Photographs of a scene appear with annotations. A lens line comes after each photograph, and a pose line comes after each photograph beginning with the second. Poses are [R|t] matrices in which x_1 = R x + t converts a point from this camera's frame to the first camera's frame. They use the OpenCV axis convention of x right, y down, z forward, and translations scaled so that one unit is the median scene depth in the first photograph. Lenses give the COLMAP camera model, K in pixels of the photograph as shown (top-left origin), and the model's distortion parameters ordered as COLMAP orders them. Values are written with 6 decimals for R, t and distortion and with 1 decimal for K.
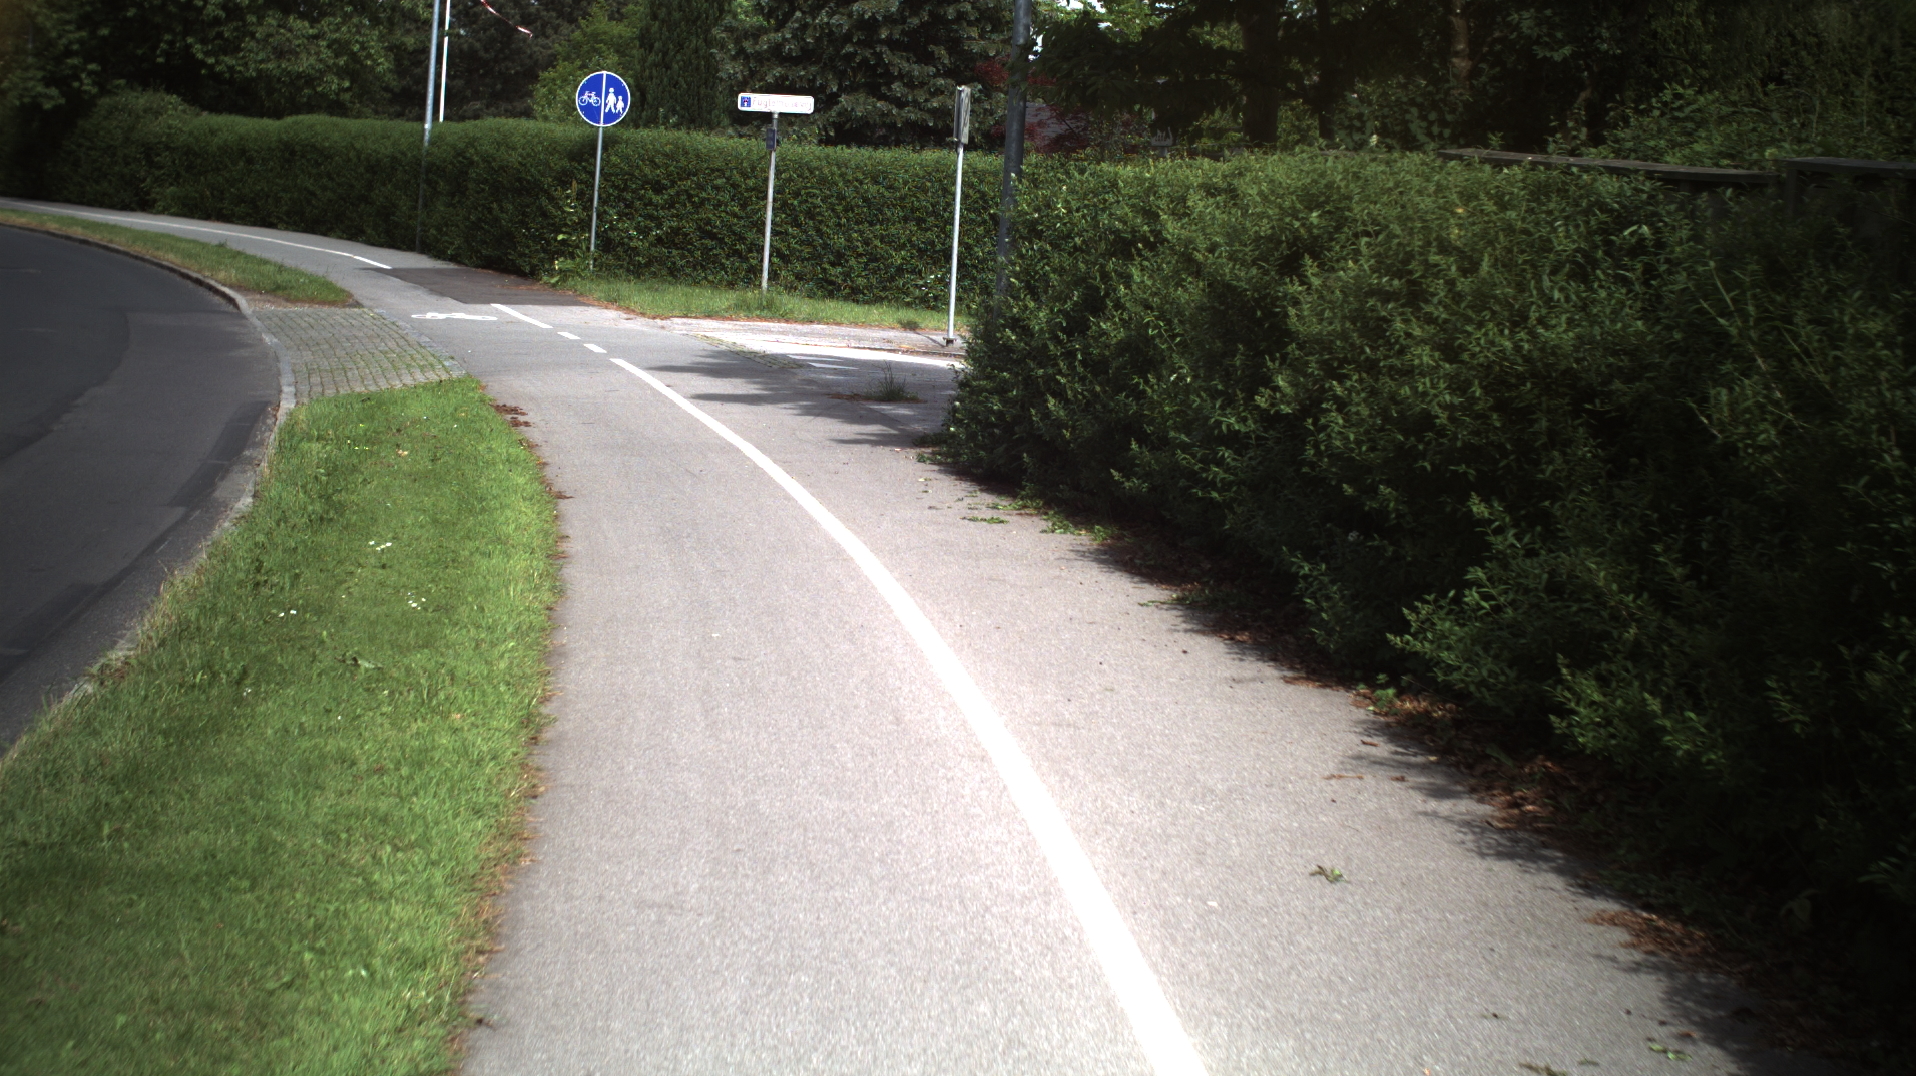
lens RADIAL K [[3296.2, 0, 958.0], [0, 3296.2, 538.0], [0, 0, 1]] dist [-0.298909, 0.381494]
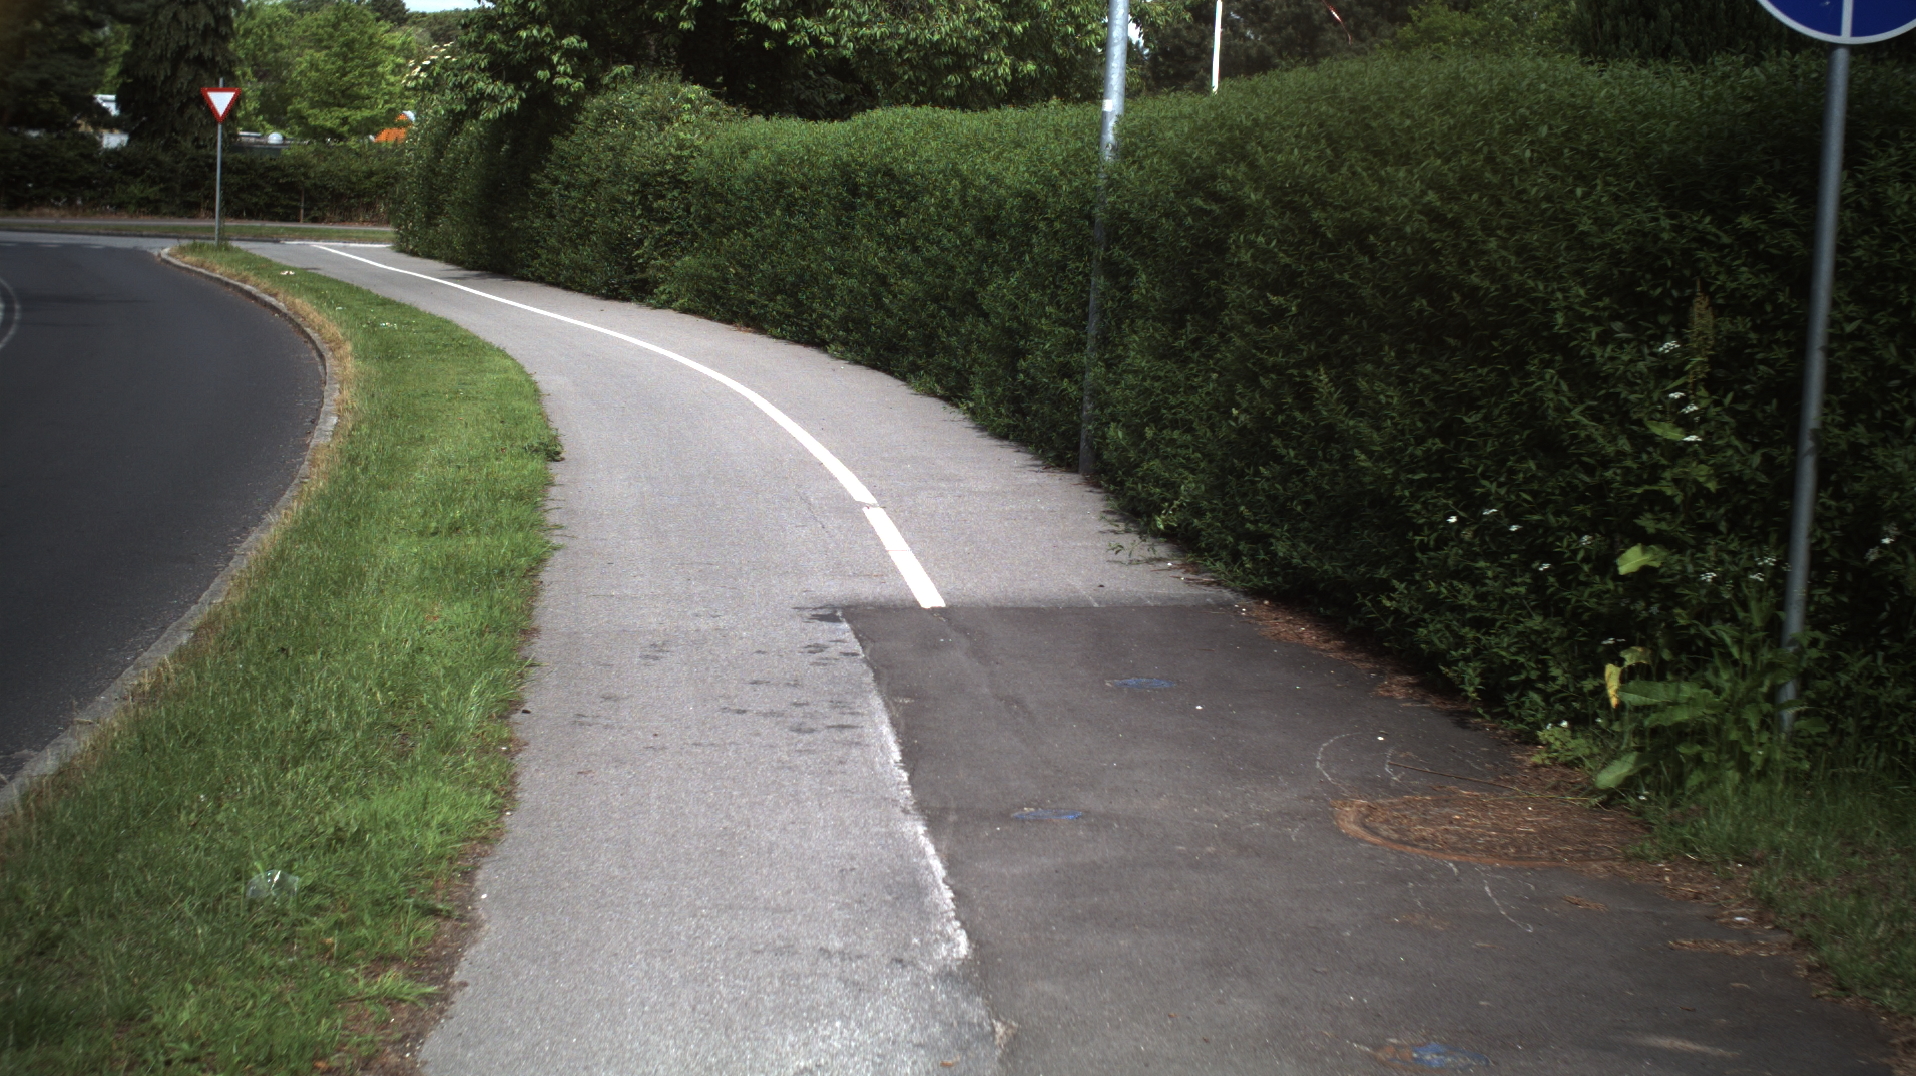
lens RADIAL K [[3296.2, 0, 958.0], [0, 3296.2, 538.0], [0, 0, 1]] dist [-0.298909, 0.381494]
pose [[0.971096, 0.007579, -0.238569, -0.118457], [-0.010741, 0.999871, -0.011958, -0.094244], [0.238448, 0.014174, 0.971052, 0.814579]]
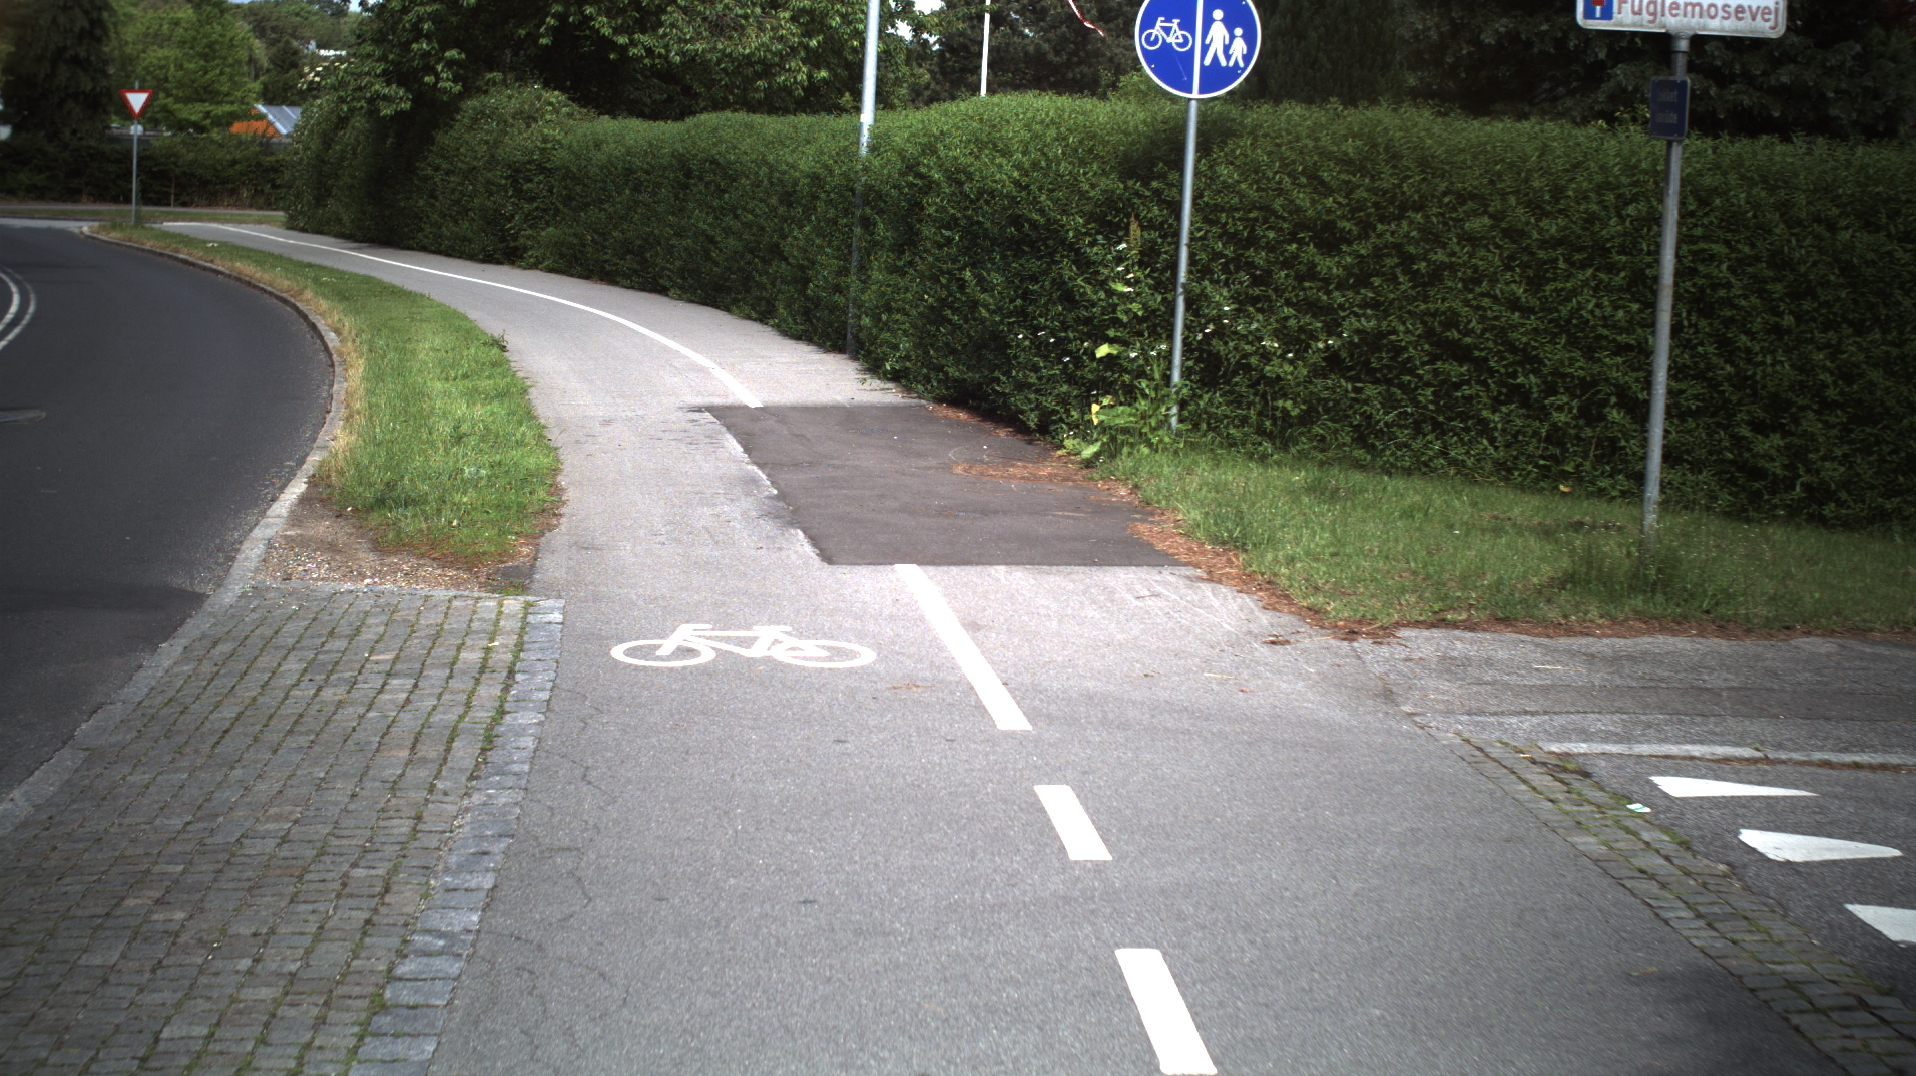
lens RADIAL K [[3296.2, 0, 958.0], [0, 3296.2, 538.0], [0, 0, 1]] dist [-0.298909, 0.381494]
pose [[0.983518, 0.001707, -0.180802, -0.063378], [-0.003208, 0.999963, -0.008013, -0.065898], [0.180782, 0.008461, 0.983487, 0.586309]]
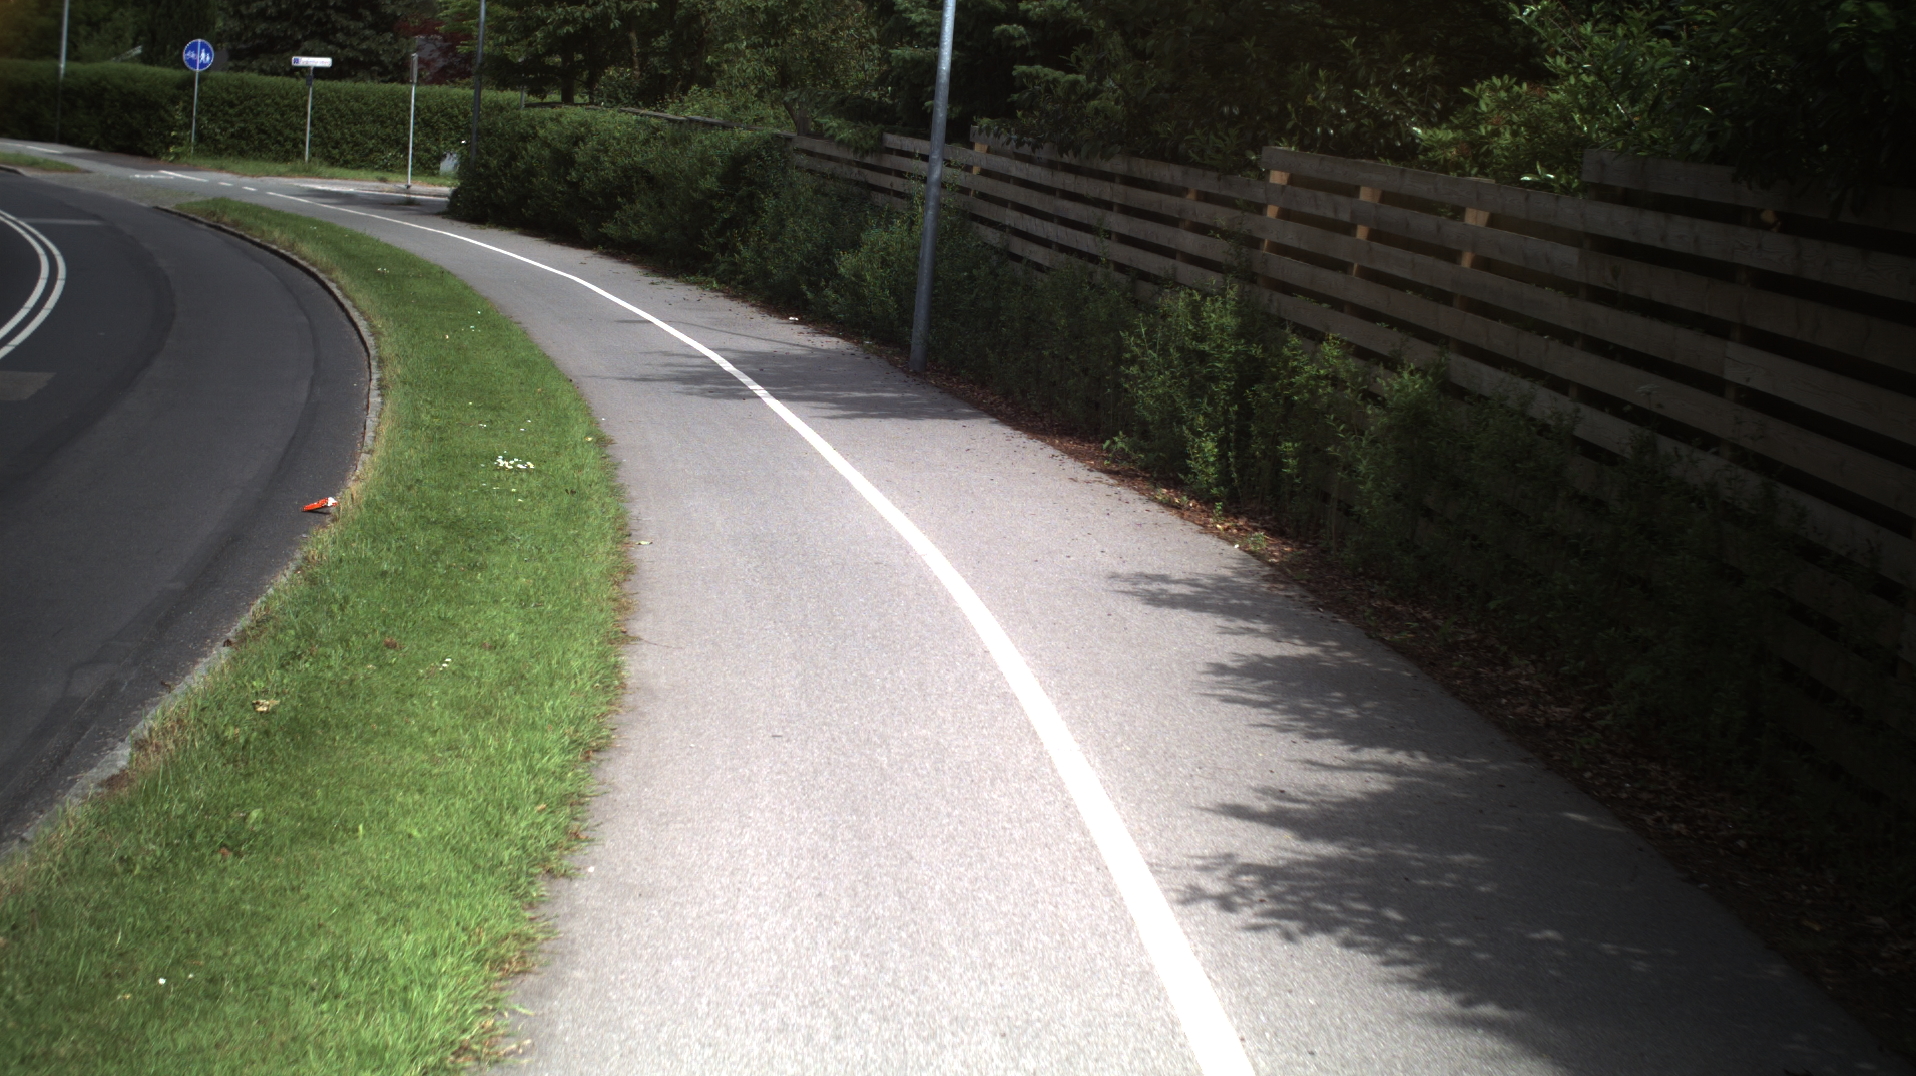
lens RADIAL K [[3296.2, 0, 958.0], [0, 3296.2, 538.0], [0, 0, 1]] dist [-0.298909, 0.381494]
pose [[0.978289, -0.025181, 0.205709, -0.074752], [0.017811, 0.999134, 0.037601, 0.069751], [-0.206478, -0.033121, 0.977891, -0.819692]]
